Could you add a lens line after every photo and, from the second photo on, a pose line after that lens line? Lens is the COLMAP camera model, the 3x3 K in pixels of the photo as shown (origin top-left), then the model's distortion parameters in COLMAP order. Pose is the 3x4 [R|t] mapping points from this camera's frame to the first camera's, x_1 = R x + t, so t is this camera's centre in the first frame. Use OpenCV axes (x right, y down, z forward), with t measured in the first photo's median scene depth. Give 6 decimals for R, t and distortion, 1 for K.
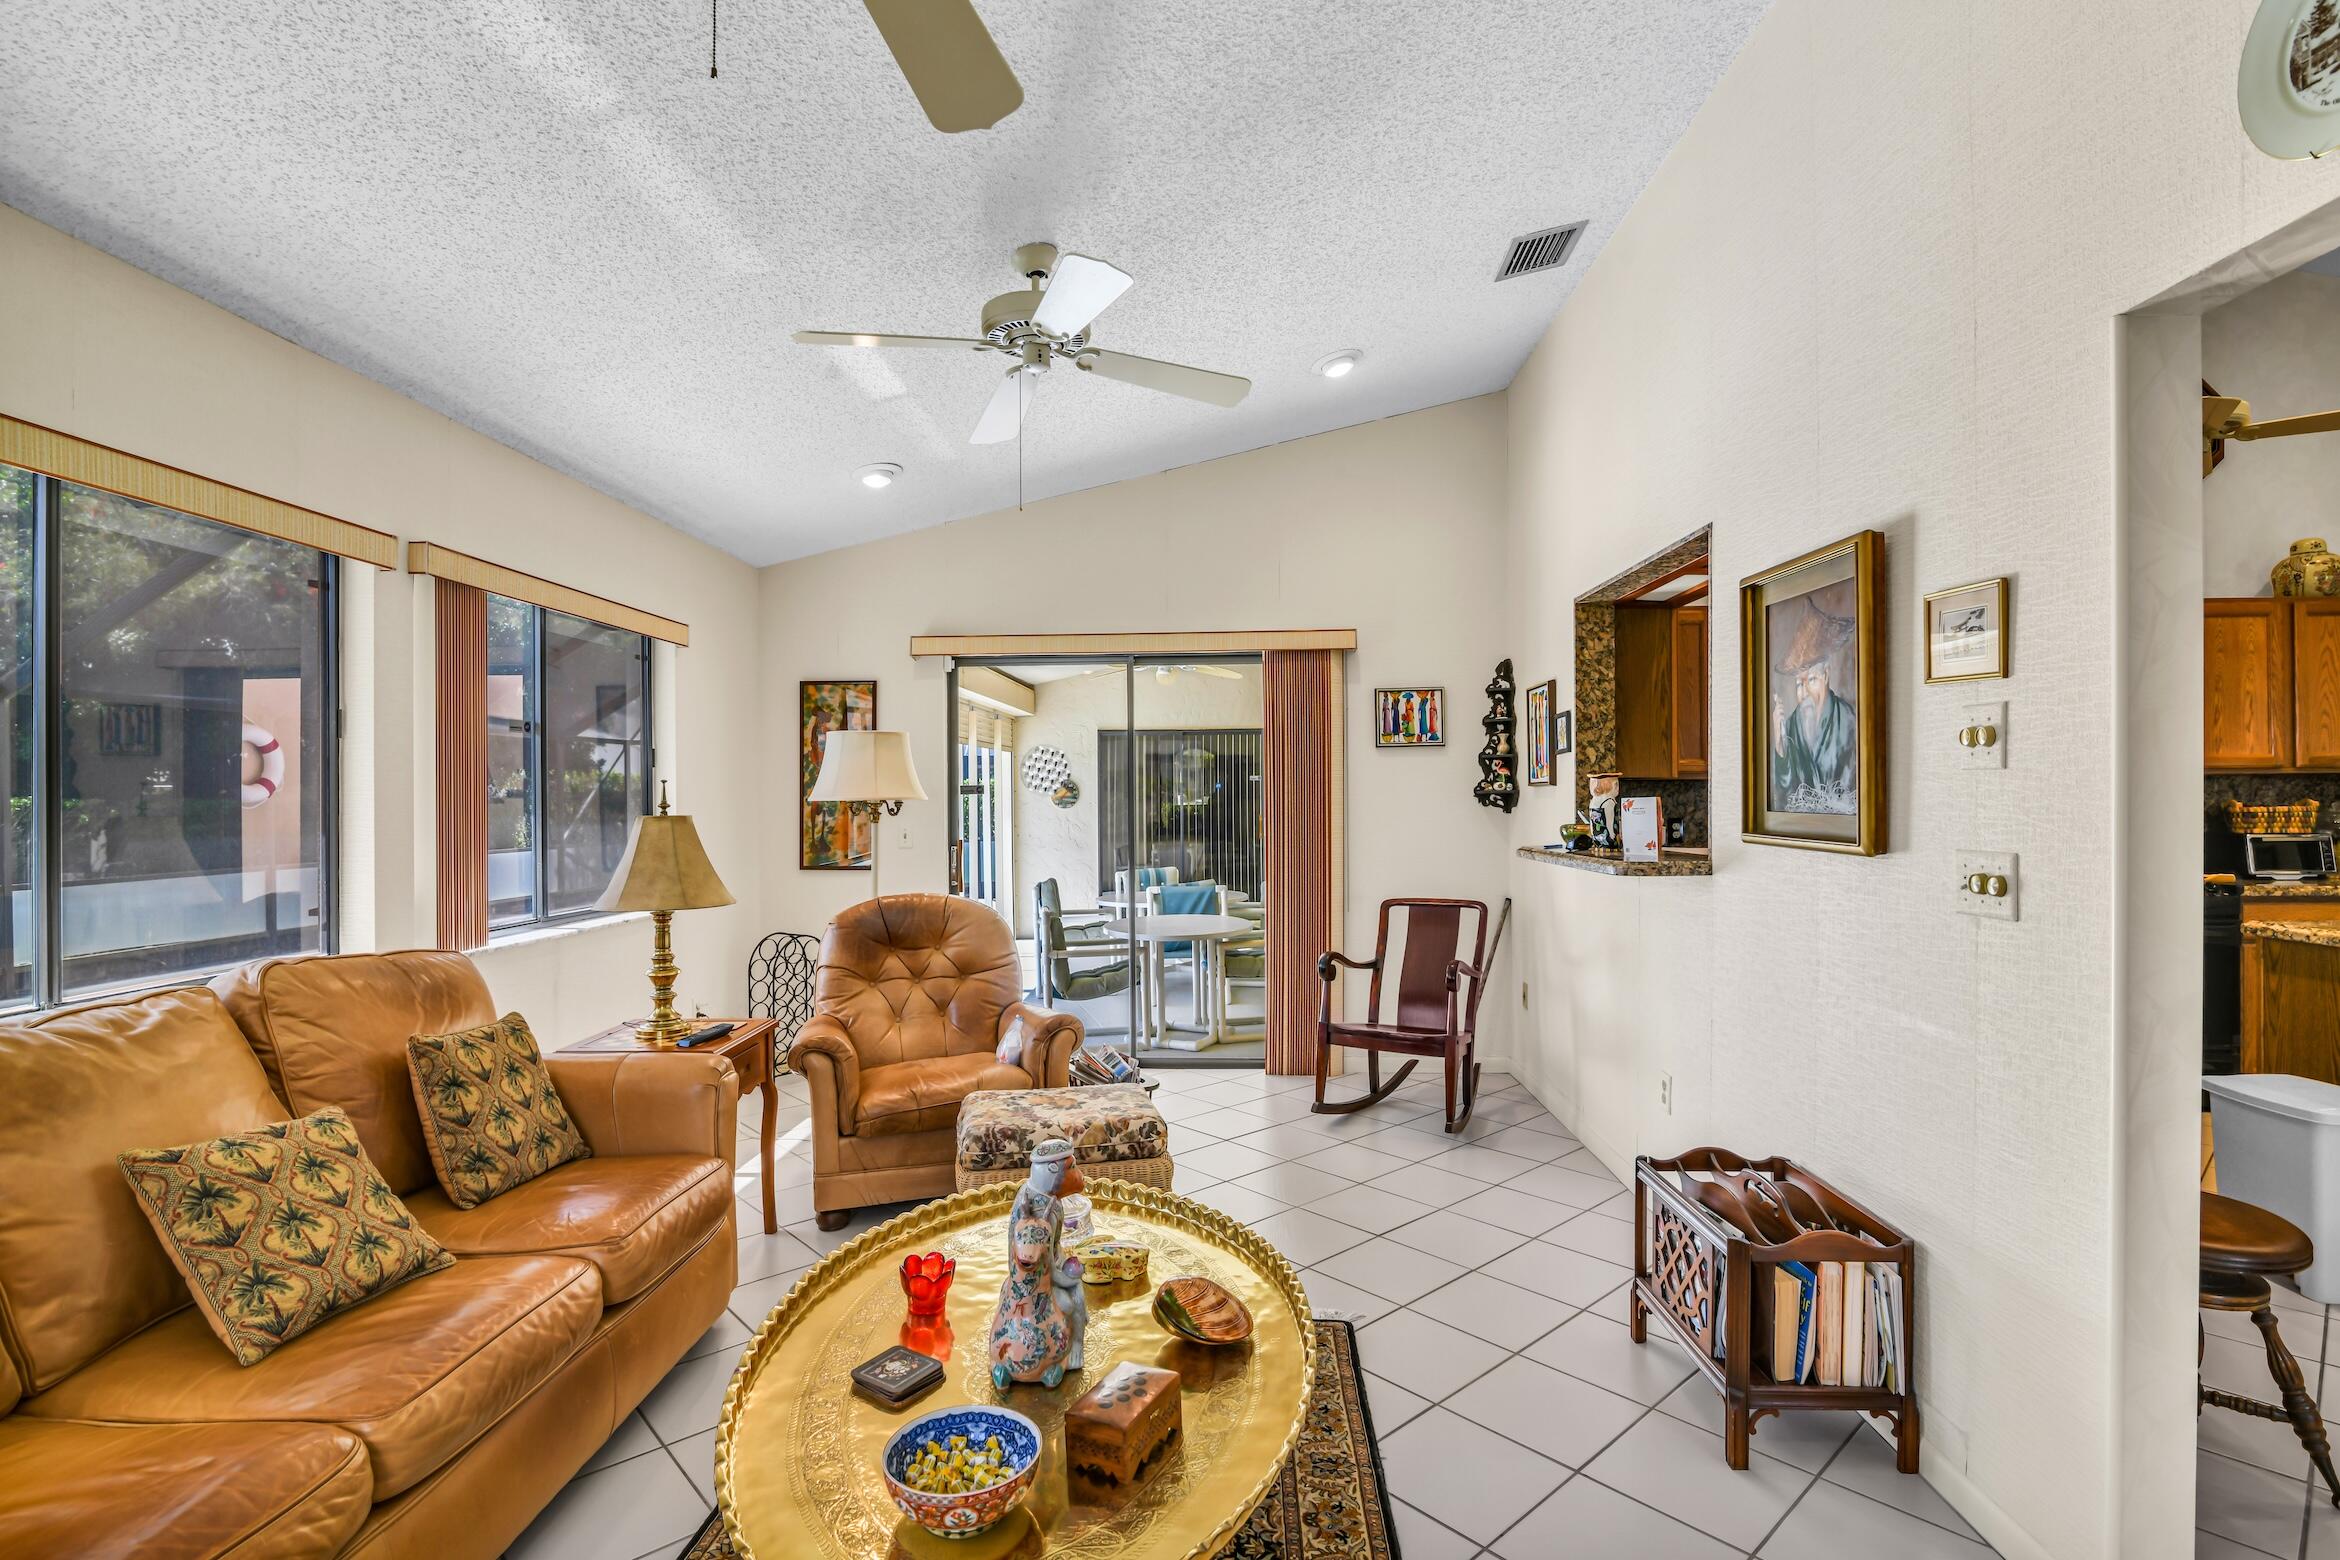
lens RADIAL K [[1108.8, 0, 1156.1], [0, 1108.8, 796.6], [0, 0, 1]] dist [-0.010012, -0.000682]
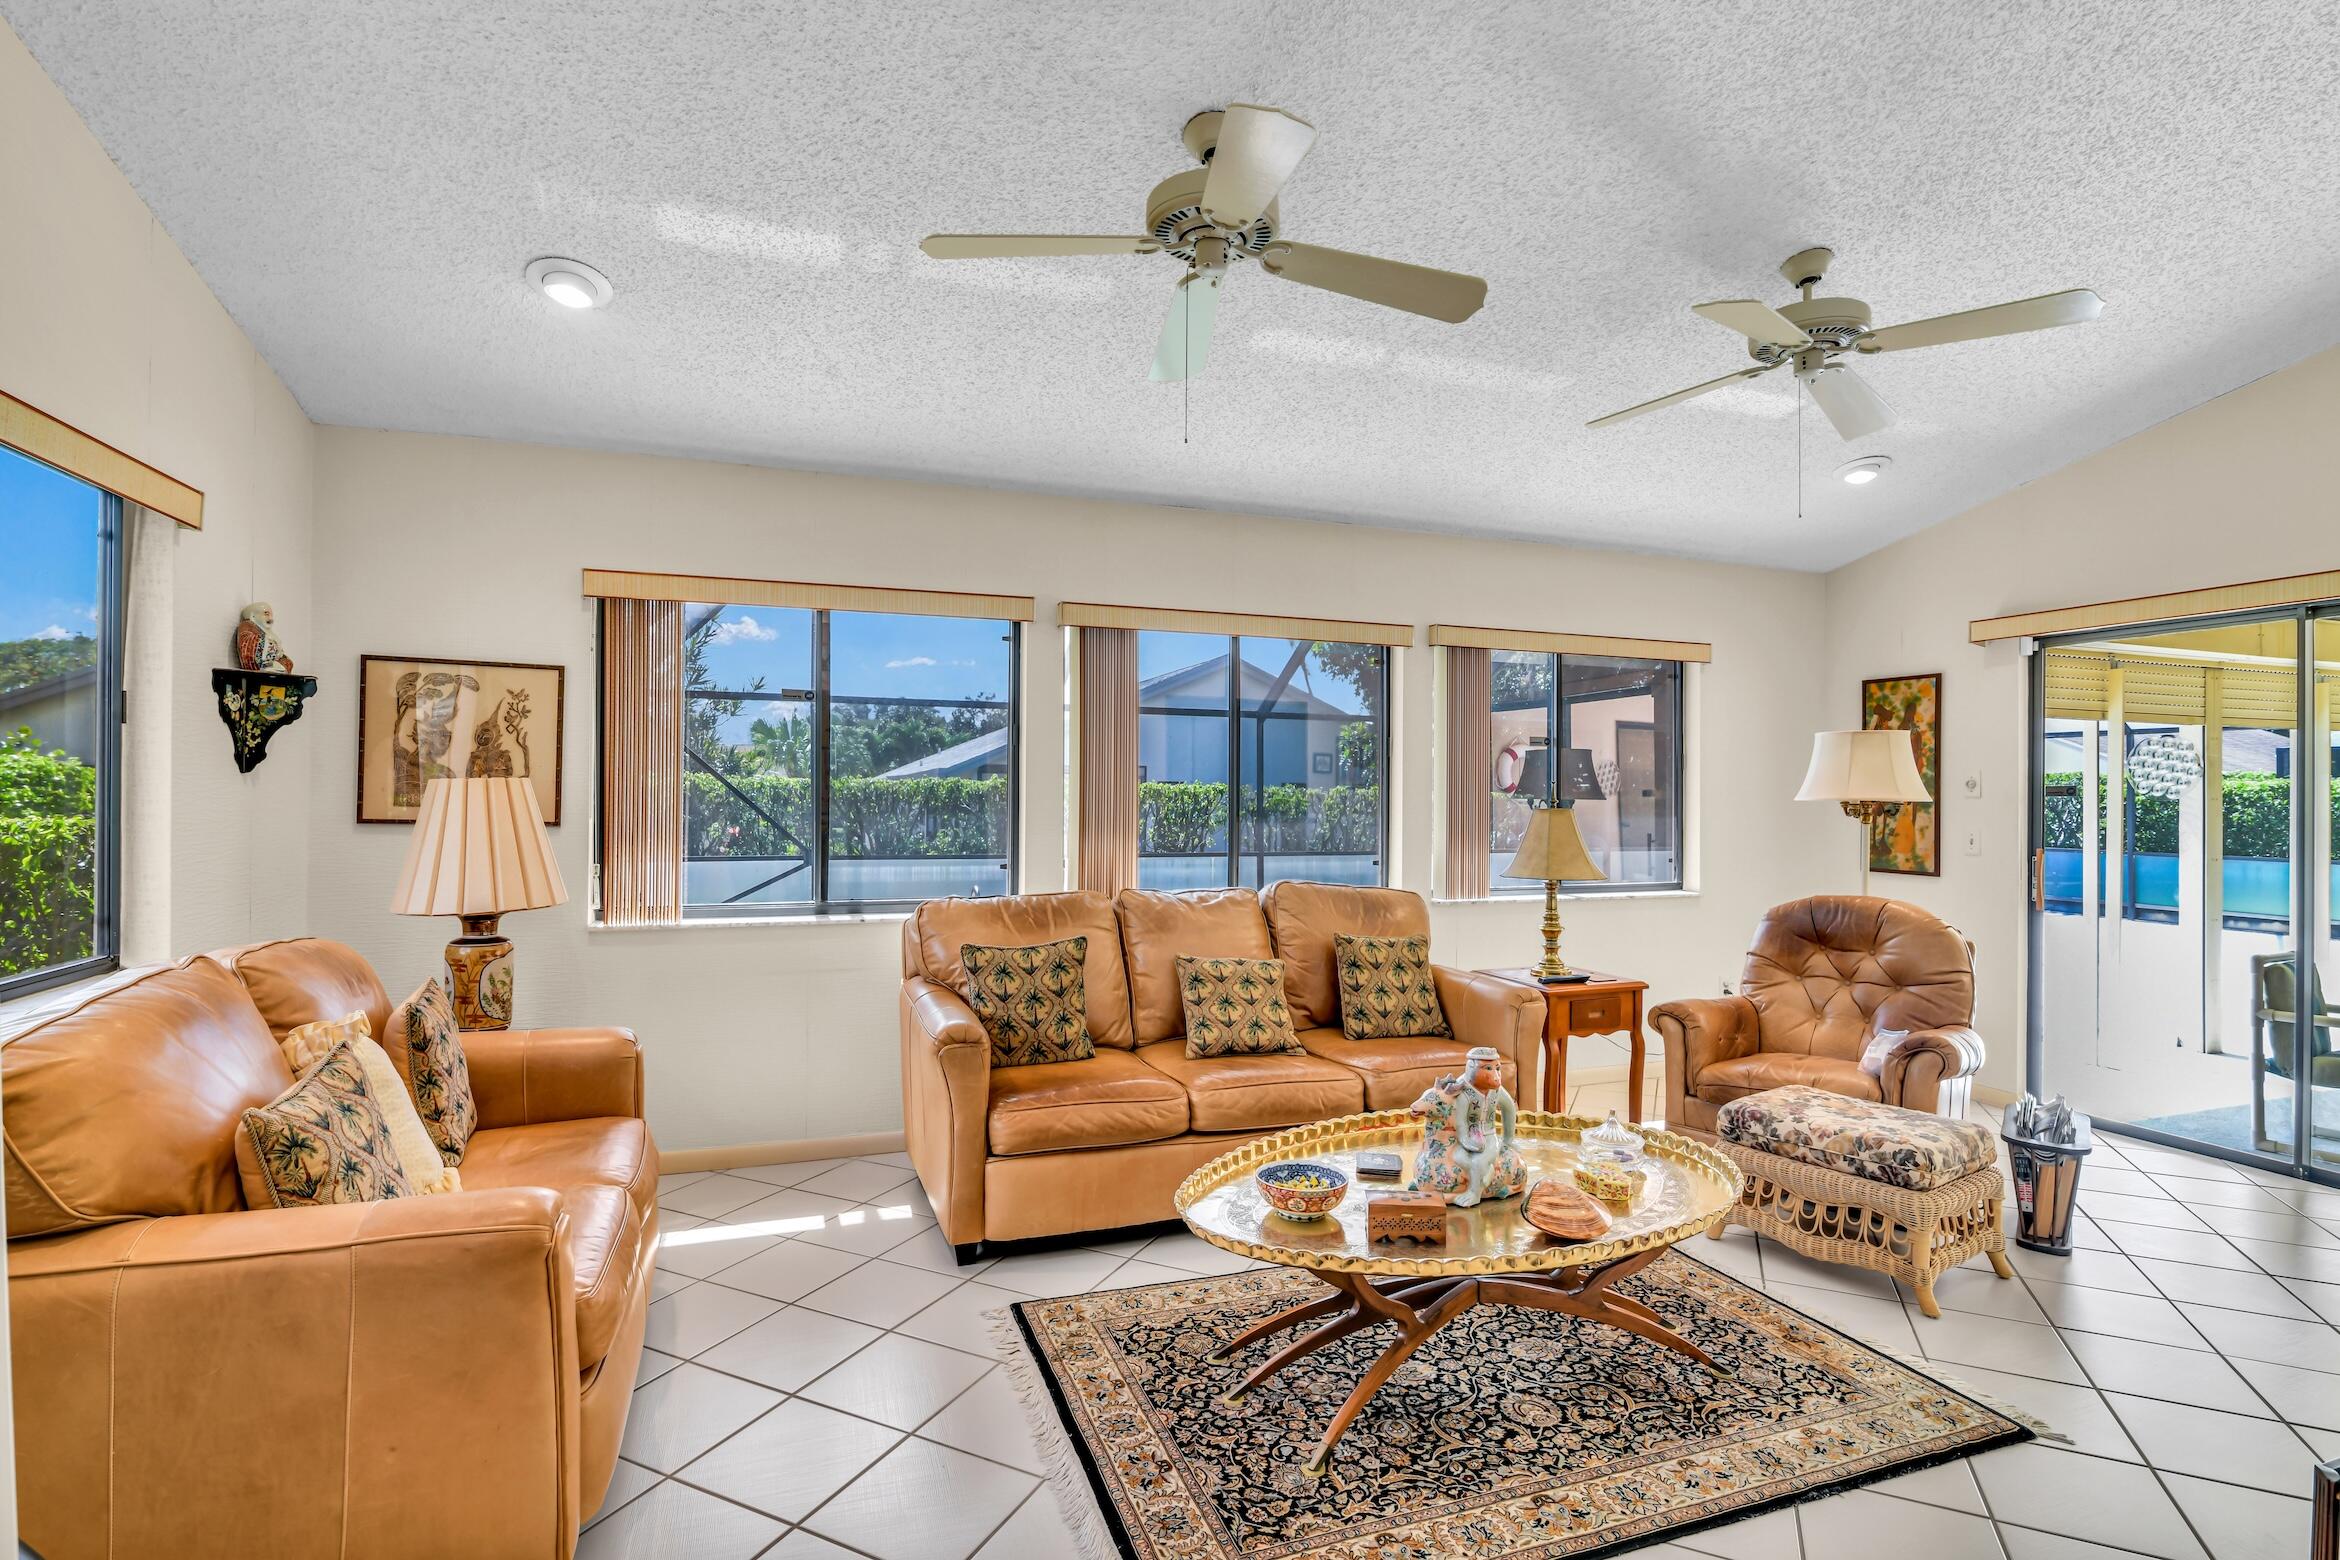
lens RADIAL K [[1108.8, 0, 1156.1], [0, 1108.8, 796.6], [0, 0, 1]] dist [-0.010012, -0.000682]
pose [[0.381712, 0.010320, -0.924224, 0.570988], [-0.010254, 0.999923, 0.006930, -0.001097], [0.924224, 0.006832, 0.381789, 0.062464]]
